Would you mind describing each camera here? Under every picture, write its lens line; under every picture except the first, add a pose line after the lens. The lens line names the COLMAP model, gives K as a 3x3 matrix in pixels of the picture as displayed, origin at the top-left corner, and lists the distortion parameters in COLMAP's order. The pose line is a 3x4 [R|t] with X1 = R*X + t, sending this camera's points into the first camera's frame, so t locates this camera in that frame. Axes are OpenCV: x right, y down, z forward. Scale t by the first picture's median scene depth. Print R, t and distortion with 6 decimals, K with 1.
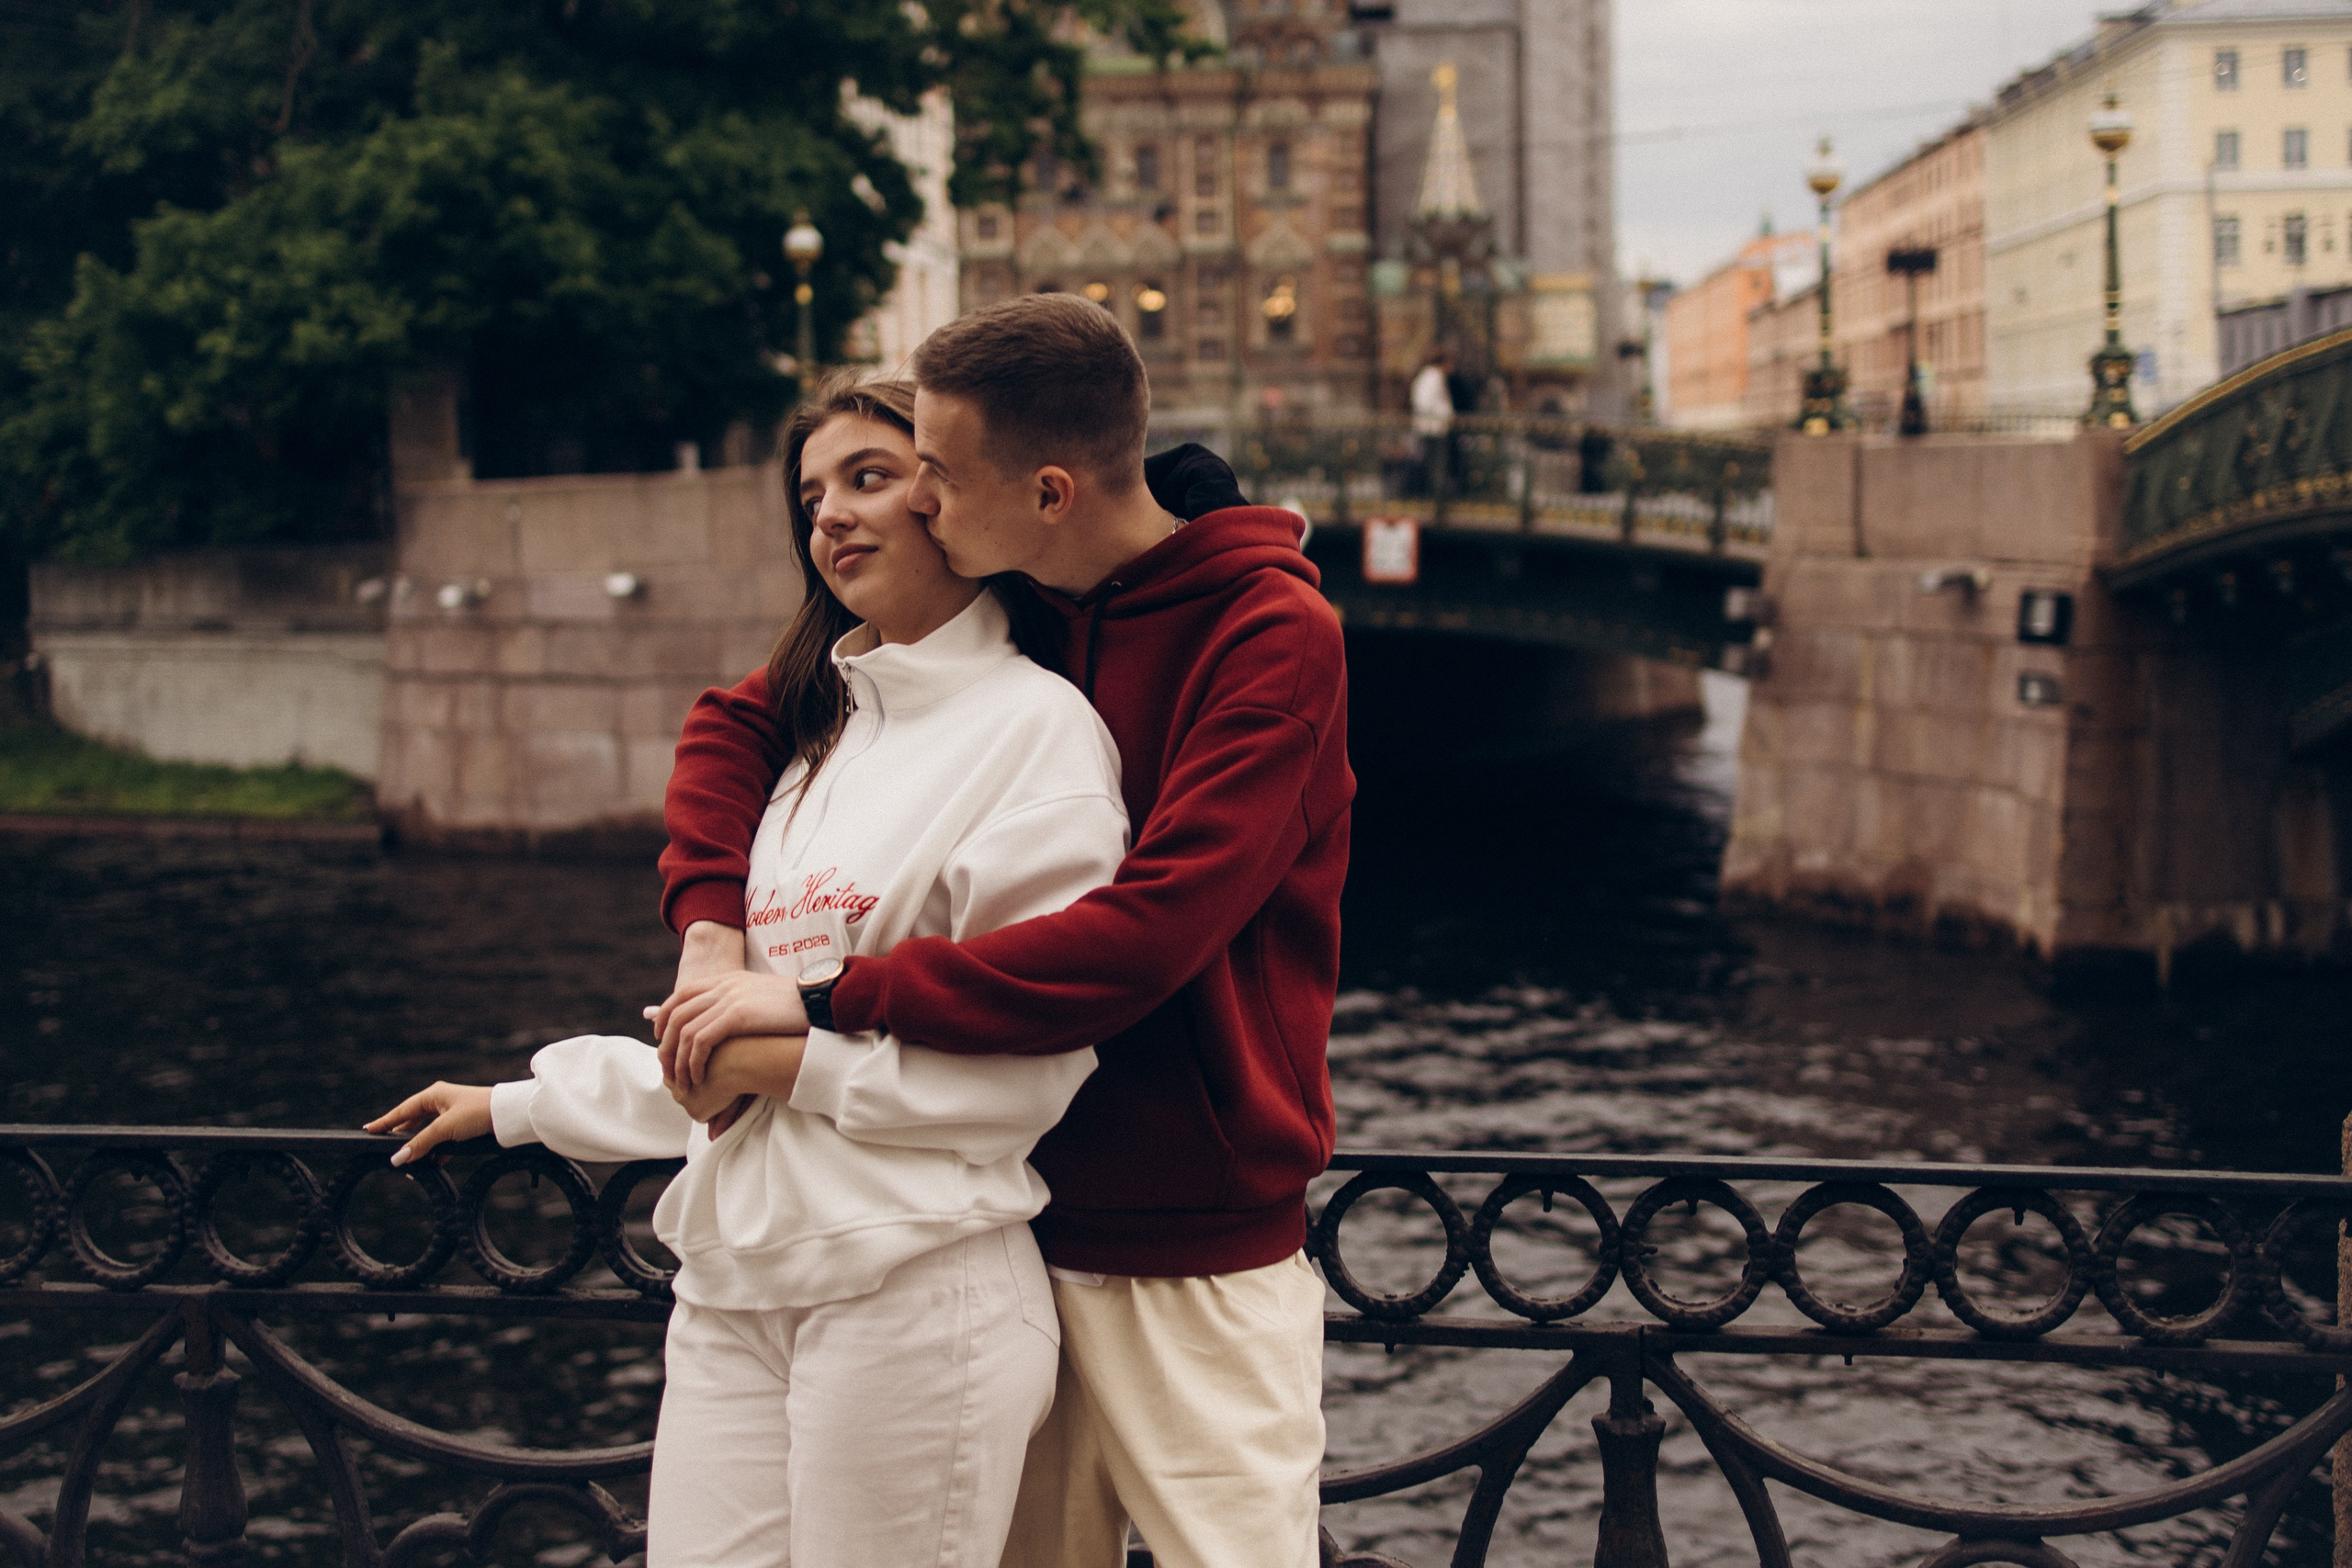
lens RADIAL K [[3471.3, 0, 1206.9], [0, 3471.3, 747.9], [0, 0, 1]] dist [0.006962, 0.049087]
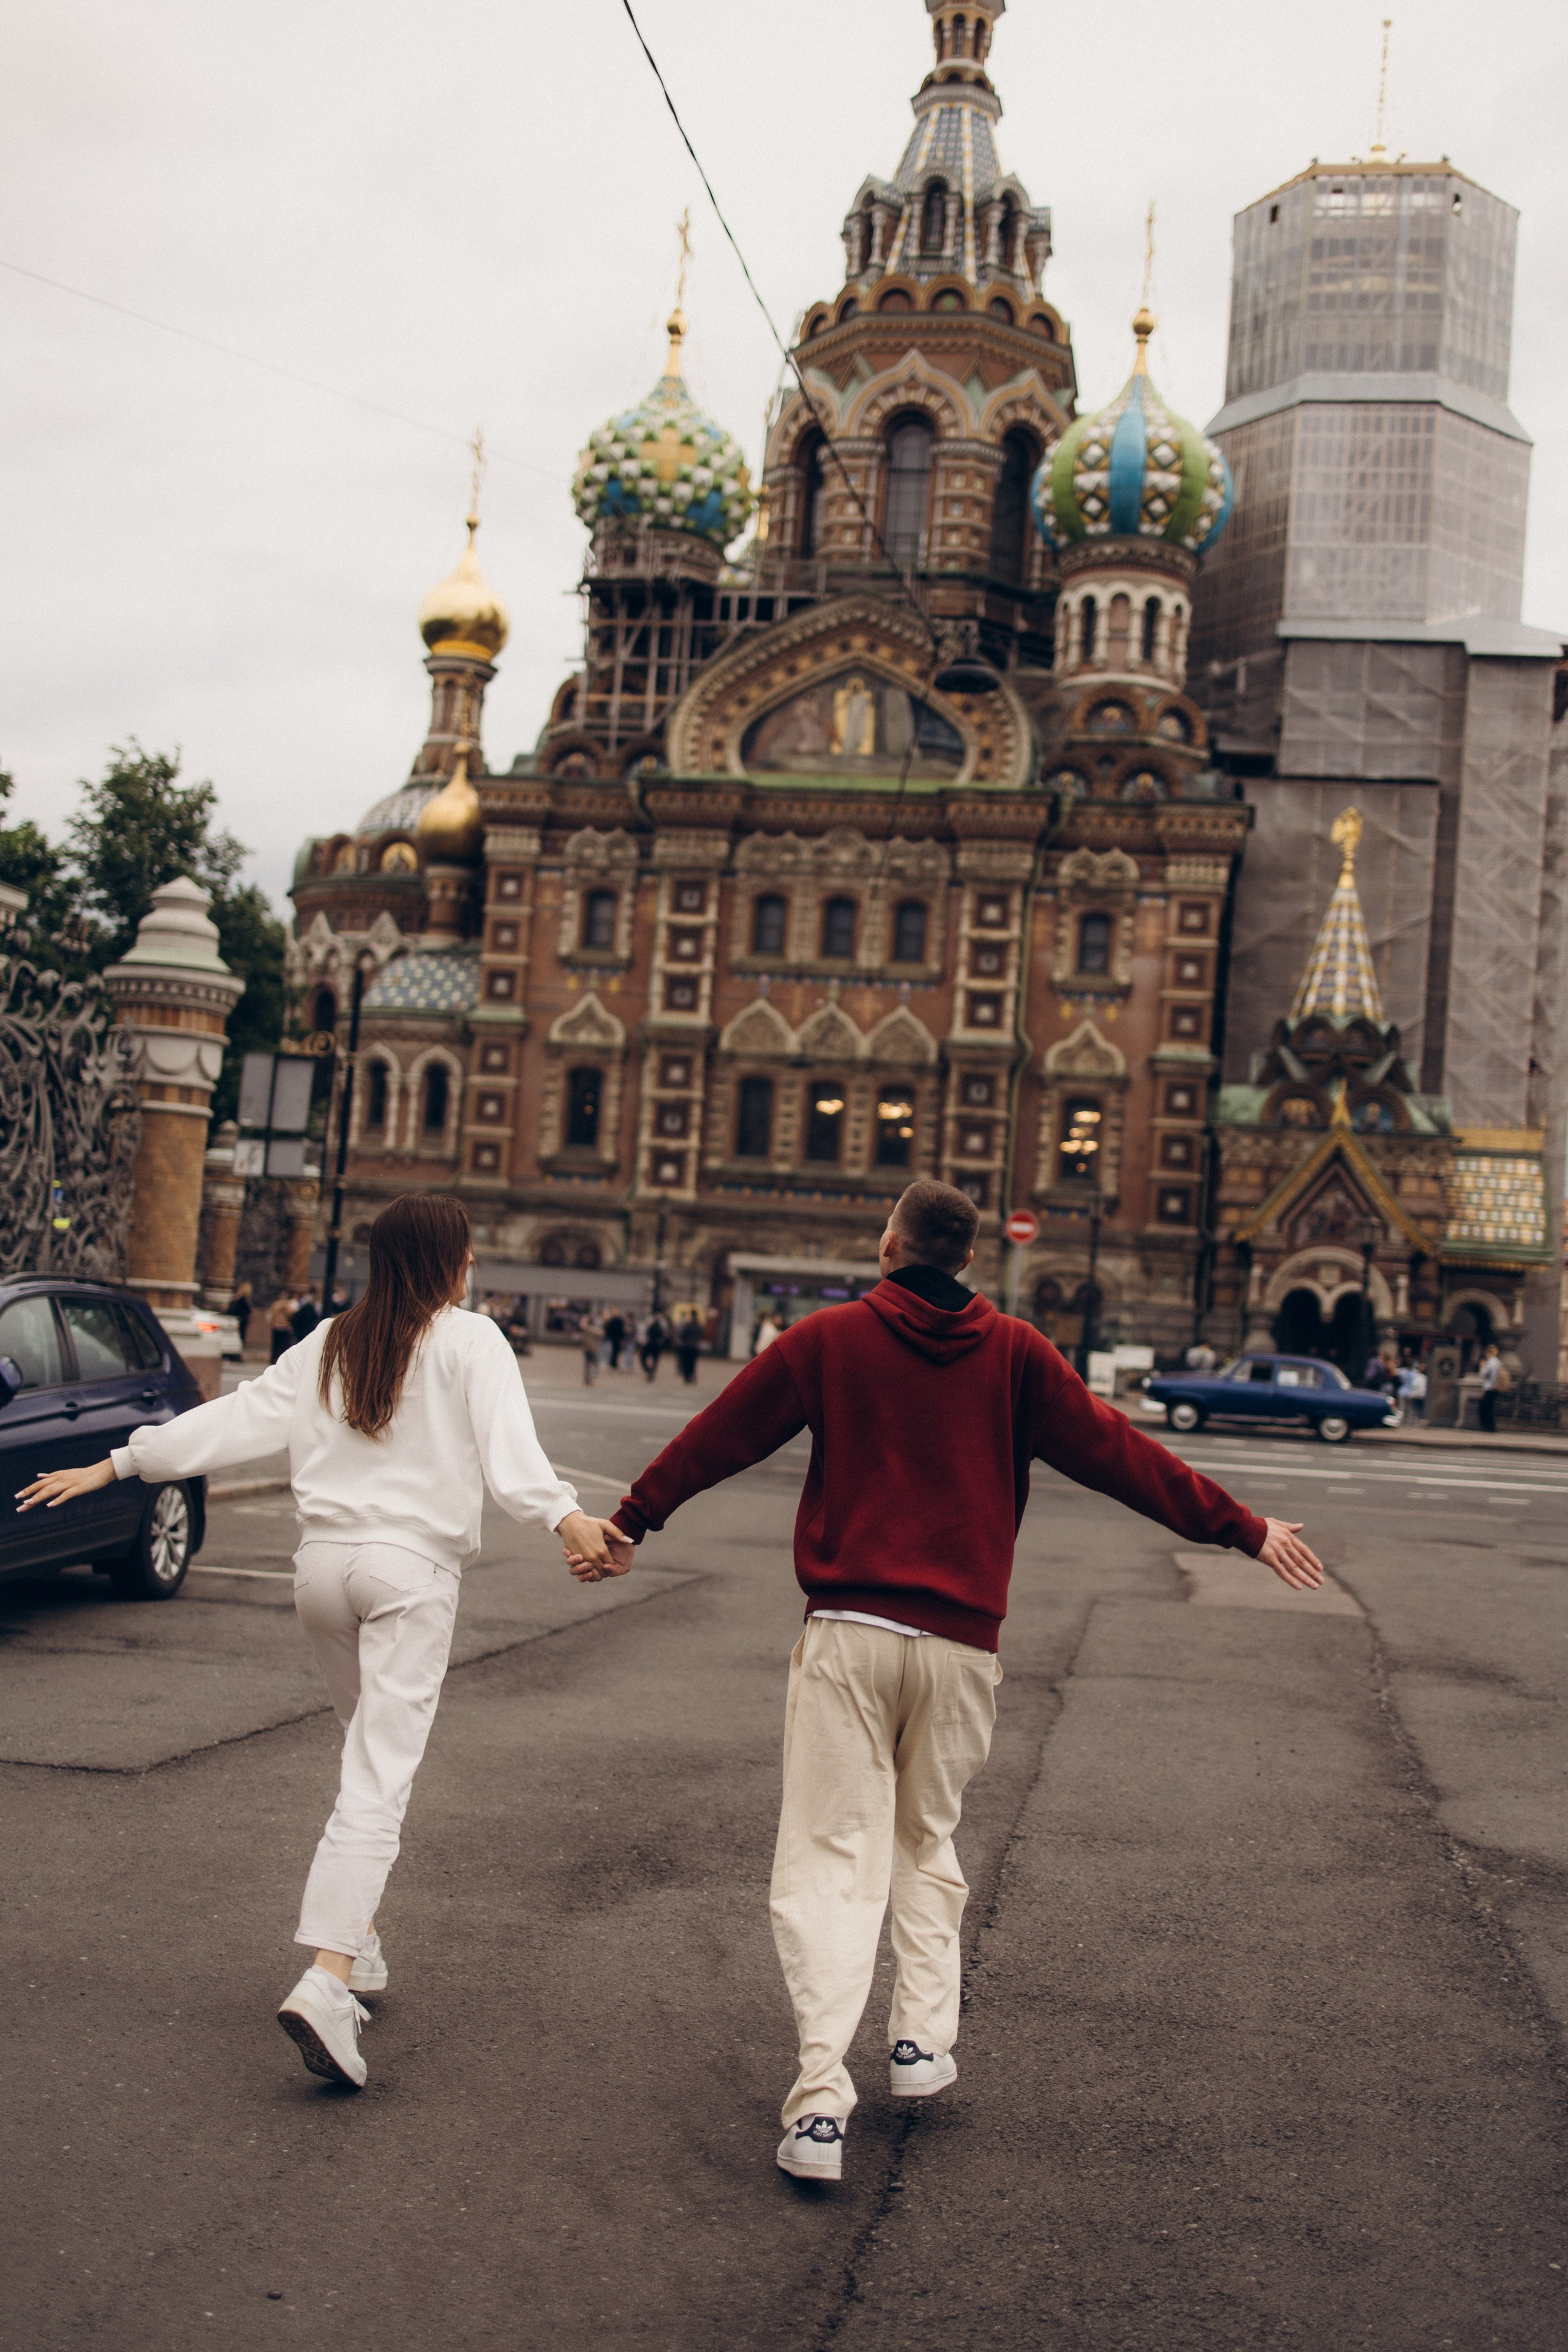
lens RADIAL K [[2312.5, 0, 795.1], [0, 2312.5, 1184.1], [0, 0, 1]] dist [0.008640, -0.007697]
pose [[0.988303, 0.094635, -0.119586, 0.088077], [-0.111440, 0.983471, -0.142711, -0.185563], [0.104104, 0.154368, 0.982513, 2.214112]]
